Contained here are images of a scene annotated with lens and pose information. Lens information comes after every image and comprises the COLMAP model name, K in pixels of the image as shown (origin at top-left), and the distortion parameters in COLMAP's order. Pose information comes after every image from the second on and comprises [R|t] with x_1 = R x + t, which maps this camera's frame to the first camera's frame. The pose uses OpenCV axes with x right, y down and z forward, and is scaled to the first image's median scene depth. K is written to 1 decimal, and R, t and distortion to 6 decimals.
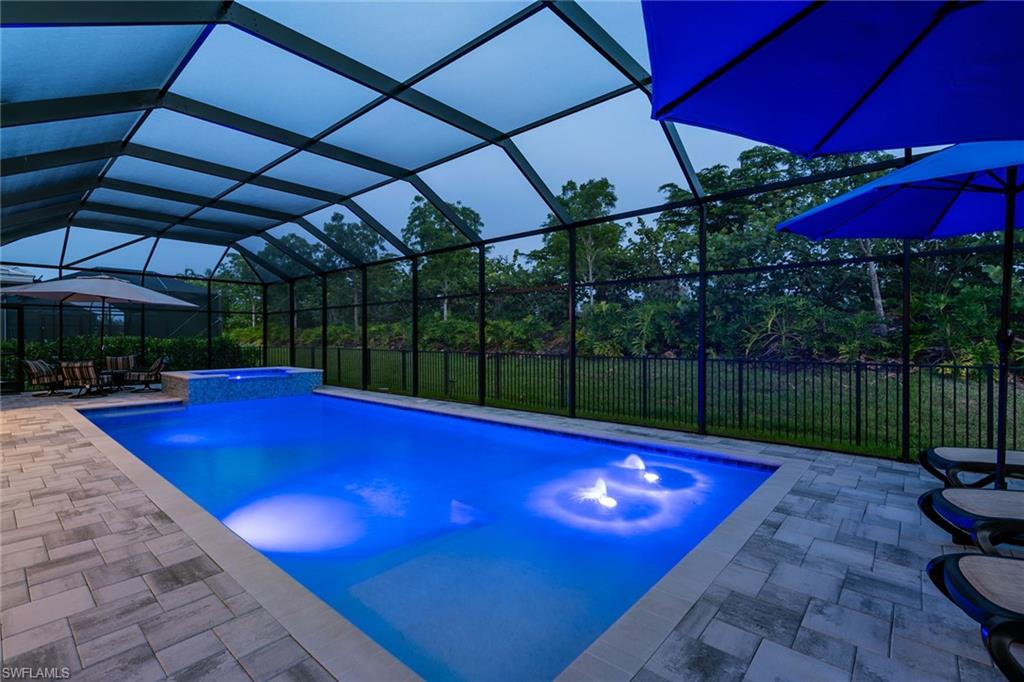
lens RADIAL K [[465.6, 0, 512.0], [0, 465.6, 341.0], [0, 0, 1]] dist [-0.000677, -0.000271]
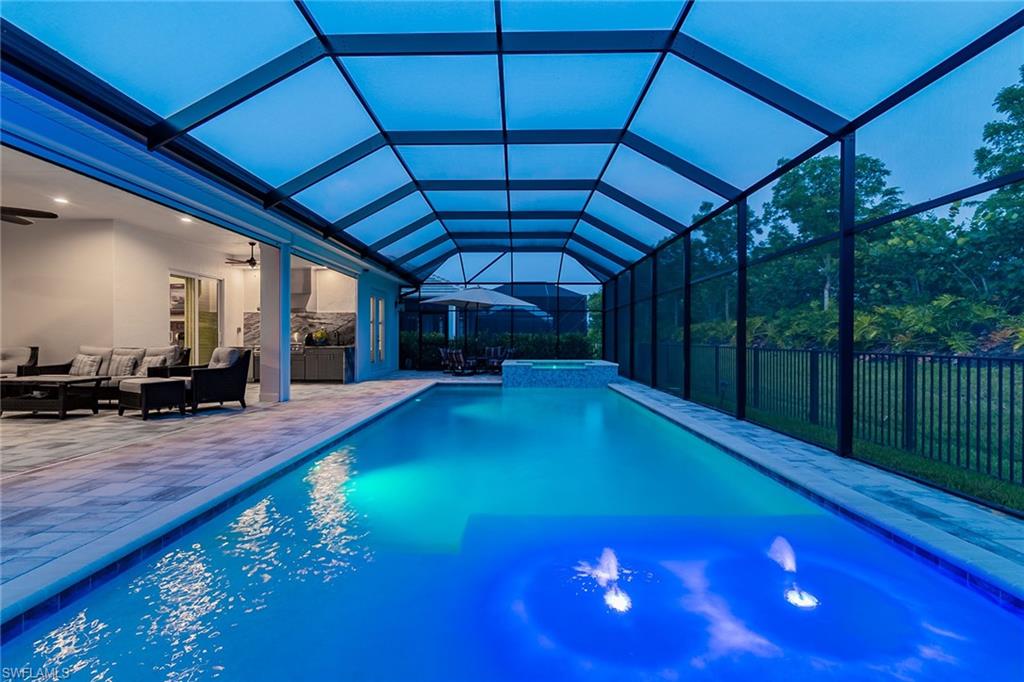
lens RADIAL K [[465.6, 0, 512.0], [0, 465.6, 341.0], [0, 0, 1]] dist [-0.000677, -0.000271]
pose [[0.641188, 0.005206, -0.767366, 0.221801], [-0.006801, 0.999976, 0.001102, 0.015312], [0.767353, 0.004512, 0.641209, 0.217791]]
